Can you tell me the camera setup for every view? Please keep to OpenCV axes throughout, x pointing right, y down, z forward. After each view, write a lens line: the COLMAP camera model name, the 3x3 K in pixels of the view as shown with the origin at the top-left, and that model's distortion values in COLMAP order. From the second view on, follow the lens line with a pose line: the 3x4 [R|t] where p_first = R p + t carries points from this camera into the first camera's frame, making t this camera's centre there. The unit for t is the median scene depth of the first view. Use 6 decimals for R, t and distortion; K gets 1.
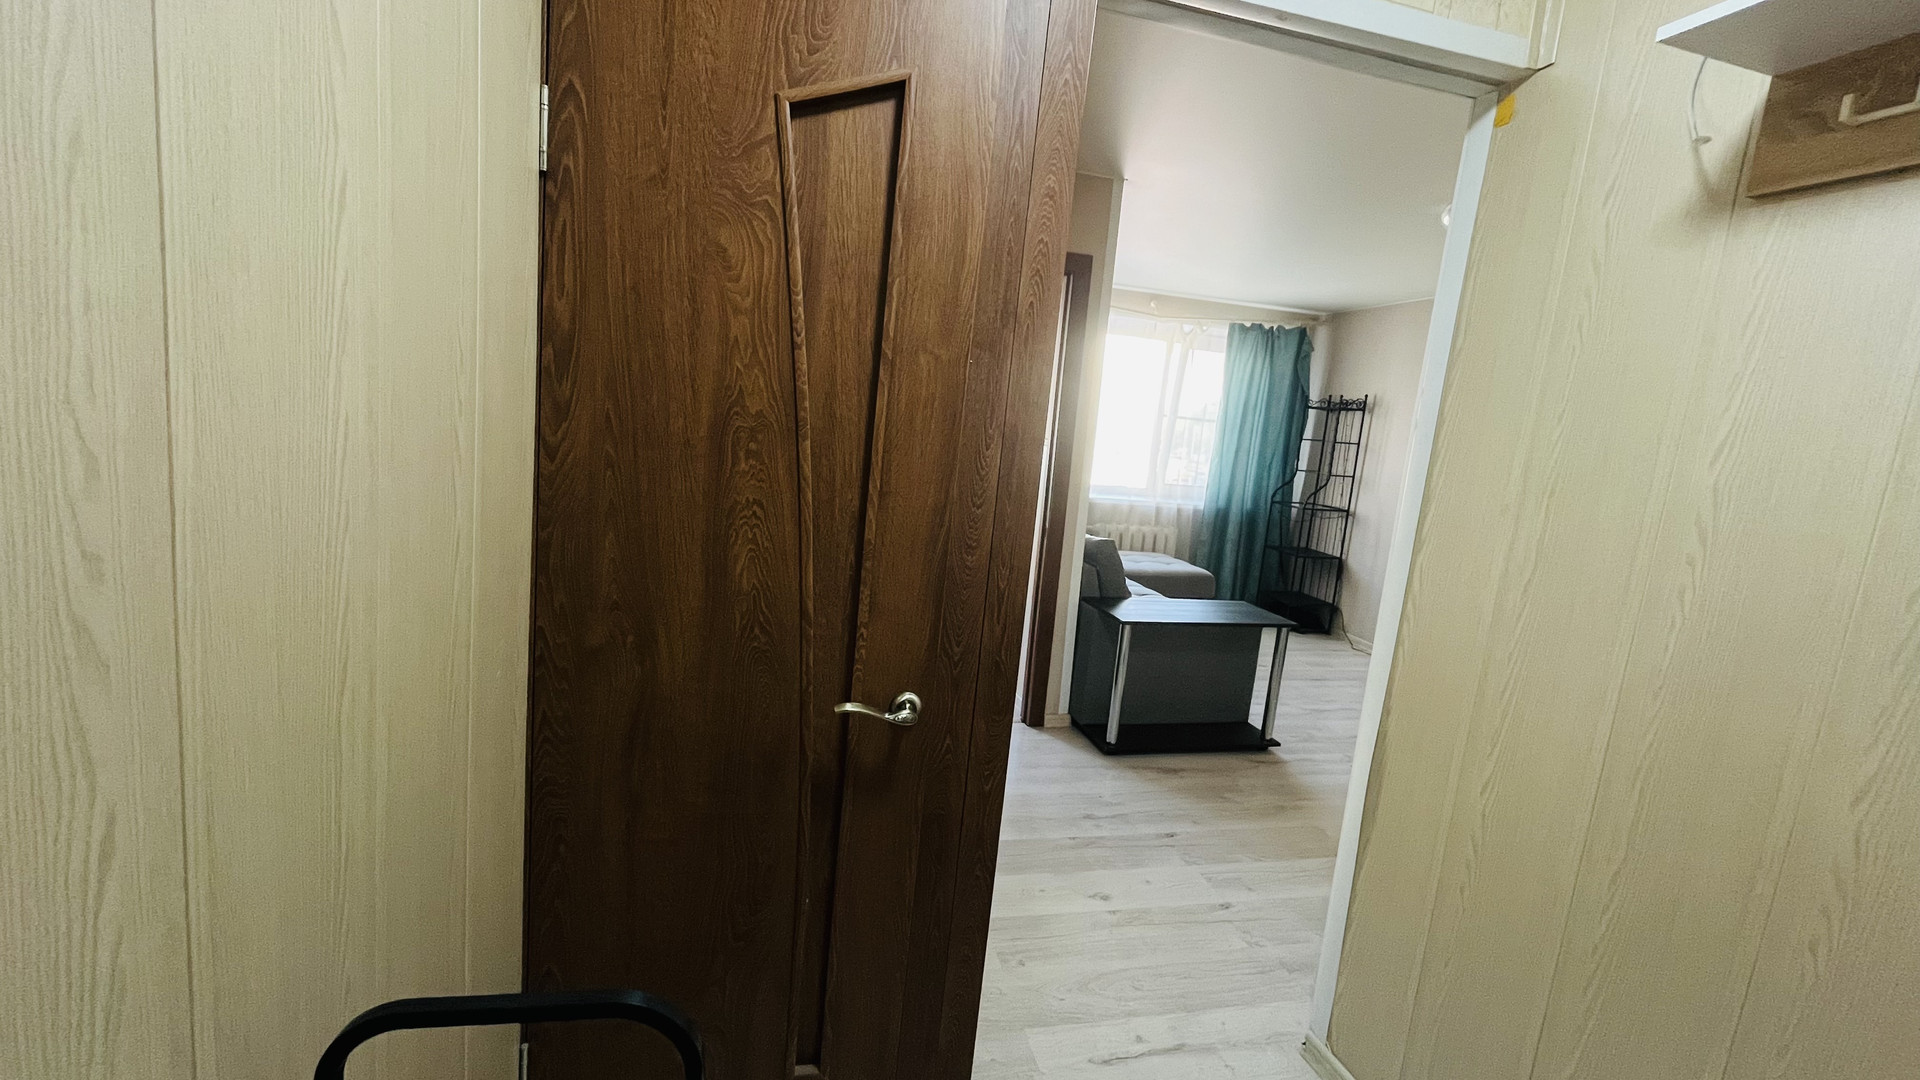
lens RADIAL K [[774.6, 0, 947.2], [0, 774.6, 540.5], [0, 0, 1]] dist [-0.002104, -0.000447]
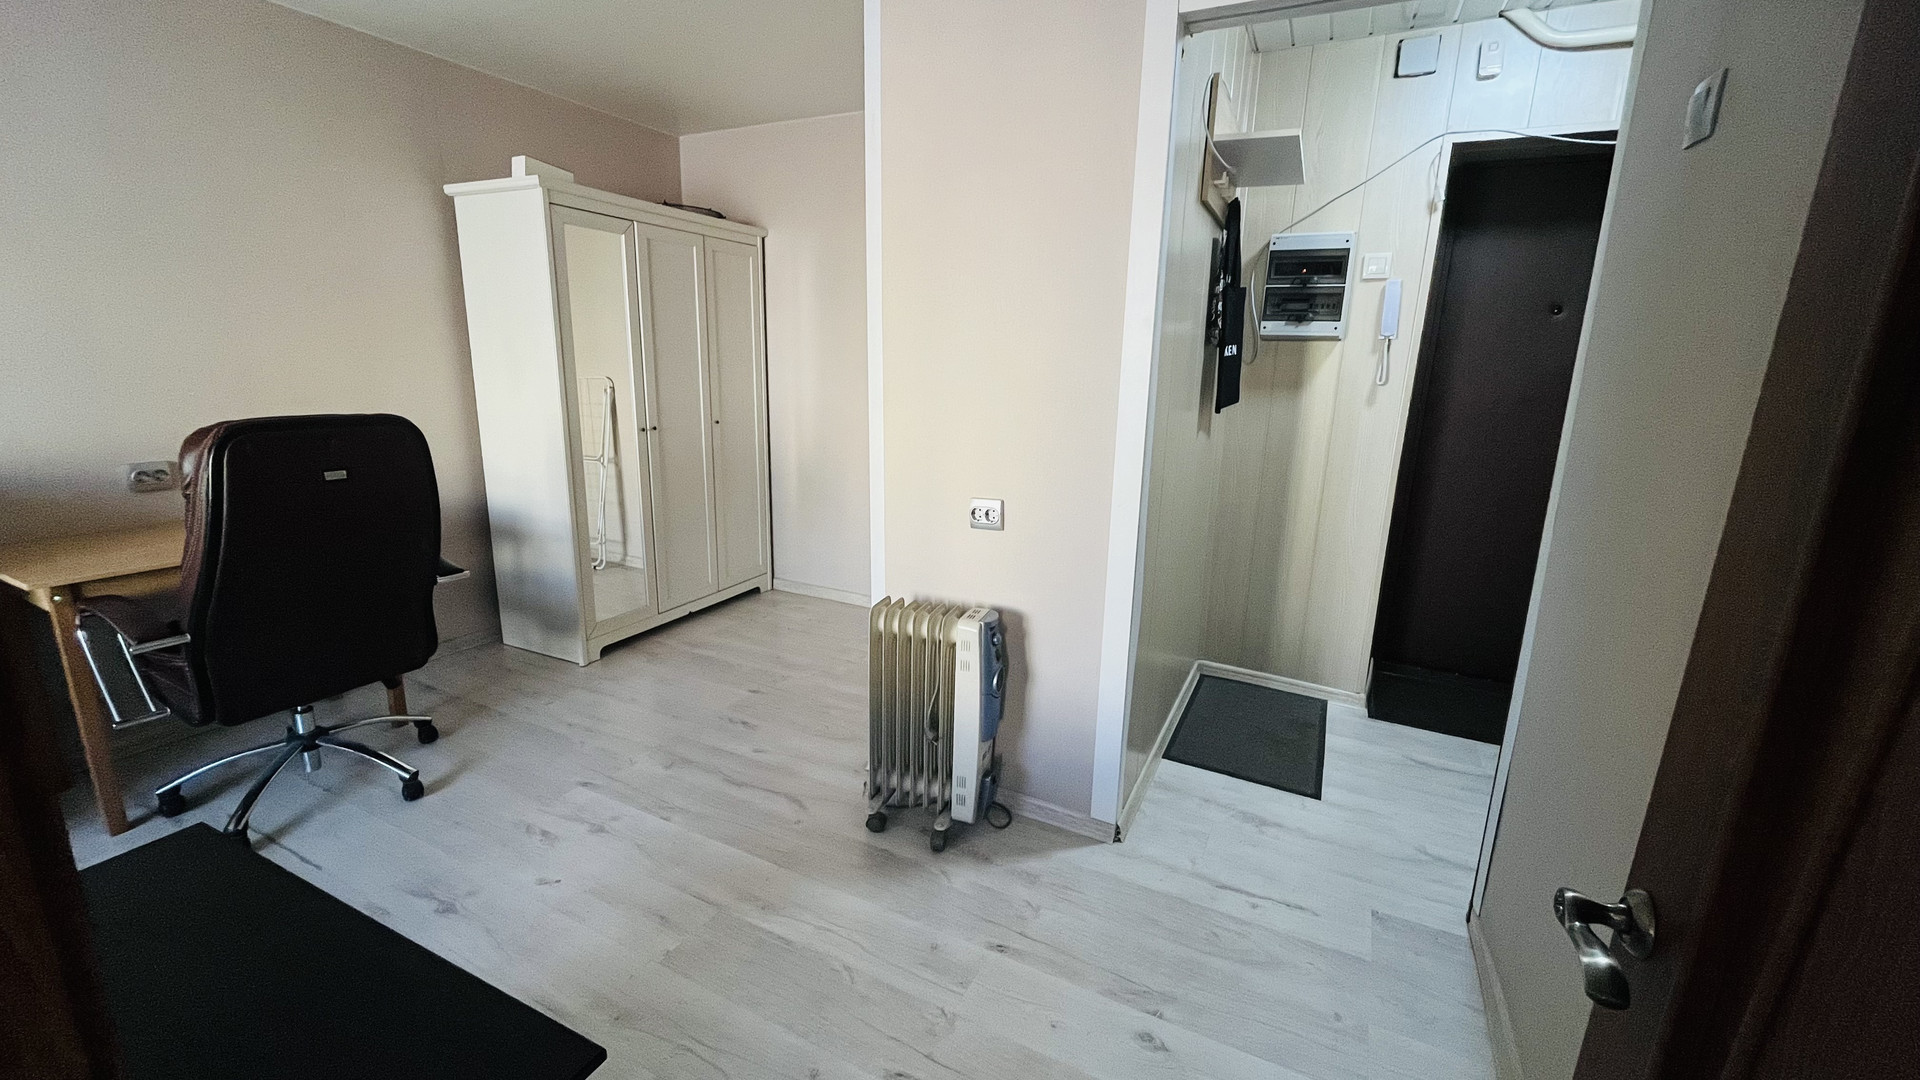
lens RADIAL K [[774.6, 0, 961.5], [0, 774.6, 531.9], [0, 0, 1]] dist [-0.002104, -0.000447]
pose [[-0.763227, -0.246301, 0.597344, 0.013397], [0.008946, 0.920378, 0.390927, -0.081175], [-0.646069, 0.303710, -0.700254, 0.573278]]
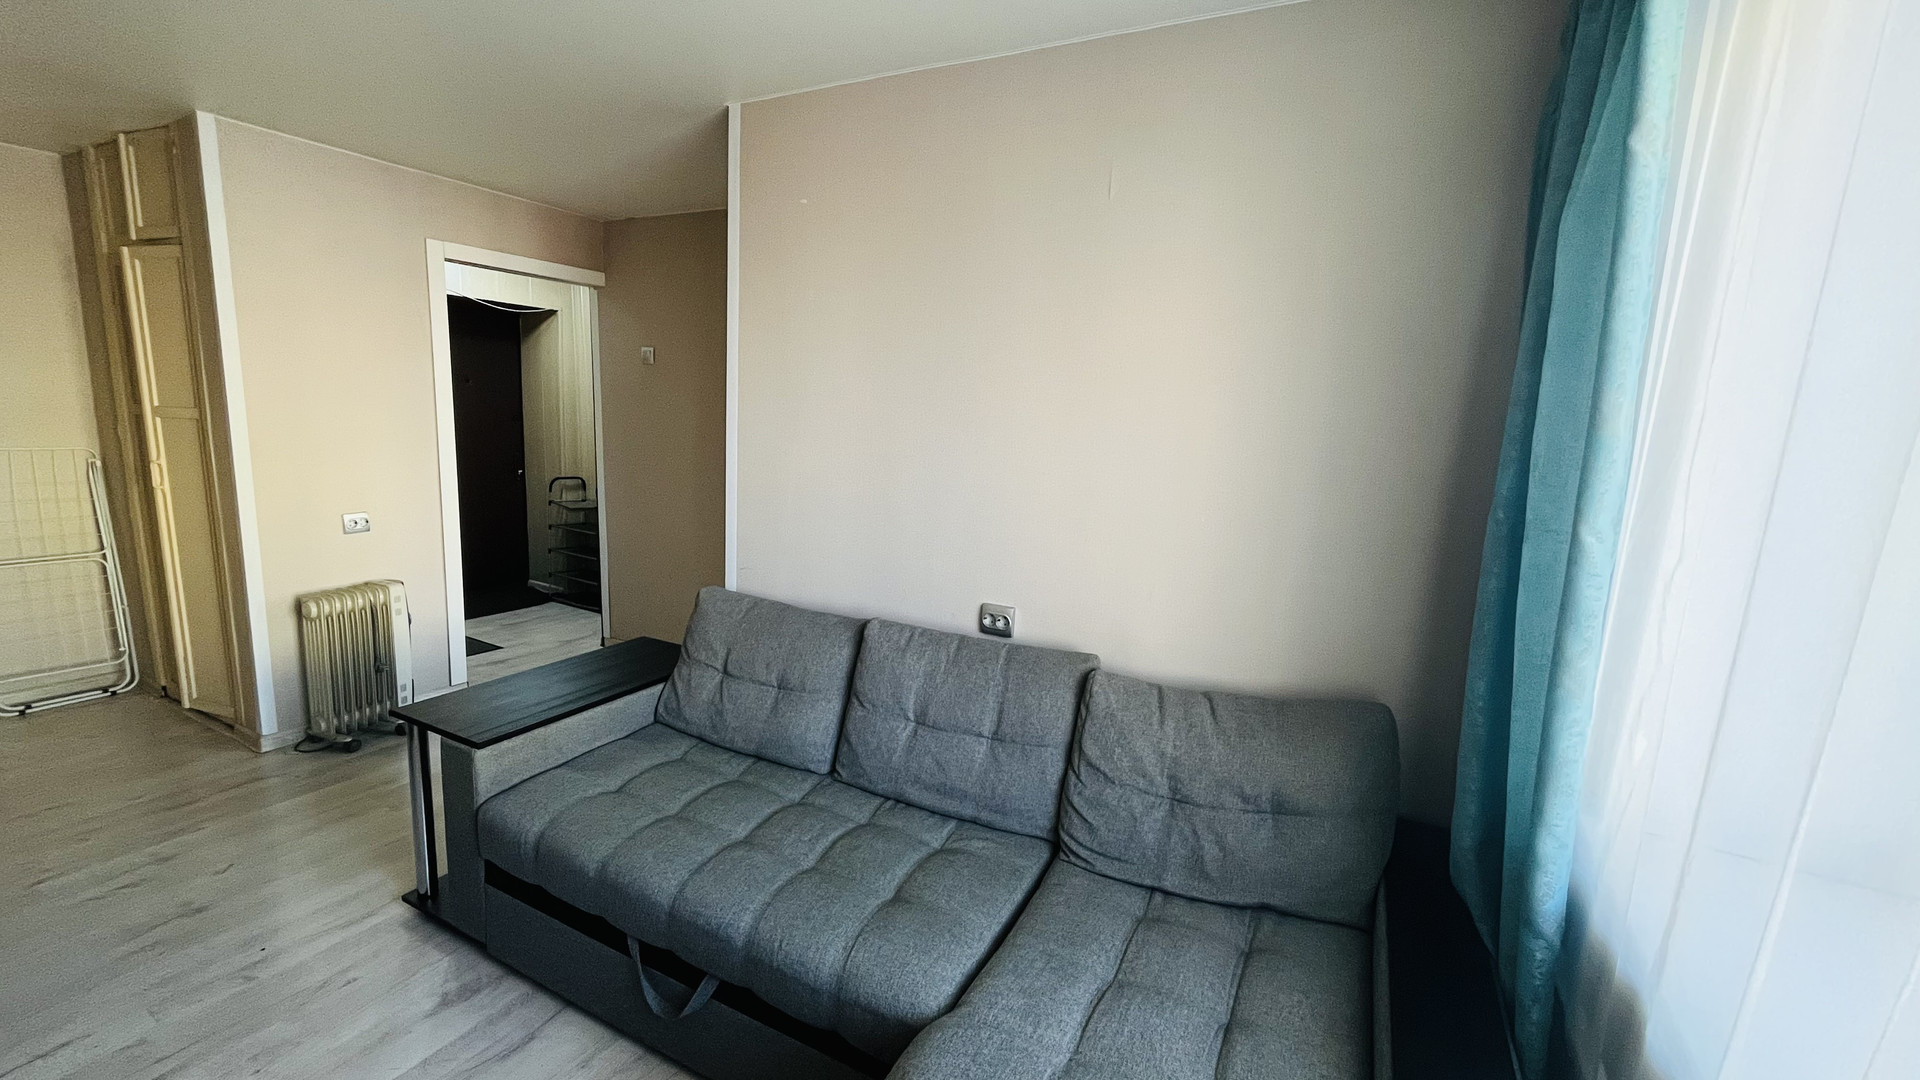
lens RADIAL K [[774.6, 0, 952.9], [0, 774.6, 538.6], [0, 0, 1]] dist [-0.002104, -0.000447]
pose [[-0.657065, 0.005510, -0.753814, 0.367136], [-0.218709, 0.955569, 0.197623, -0.142689], [0.721410, 0.294717, -0.626665, 0.979710]]
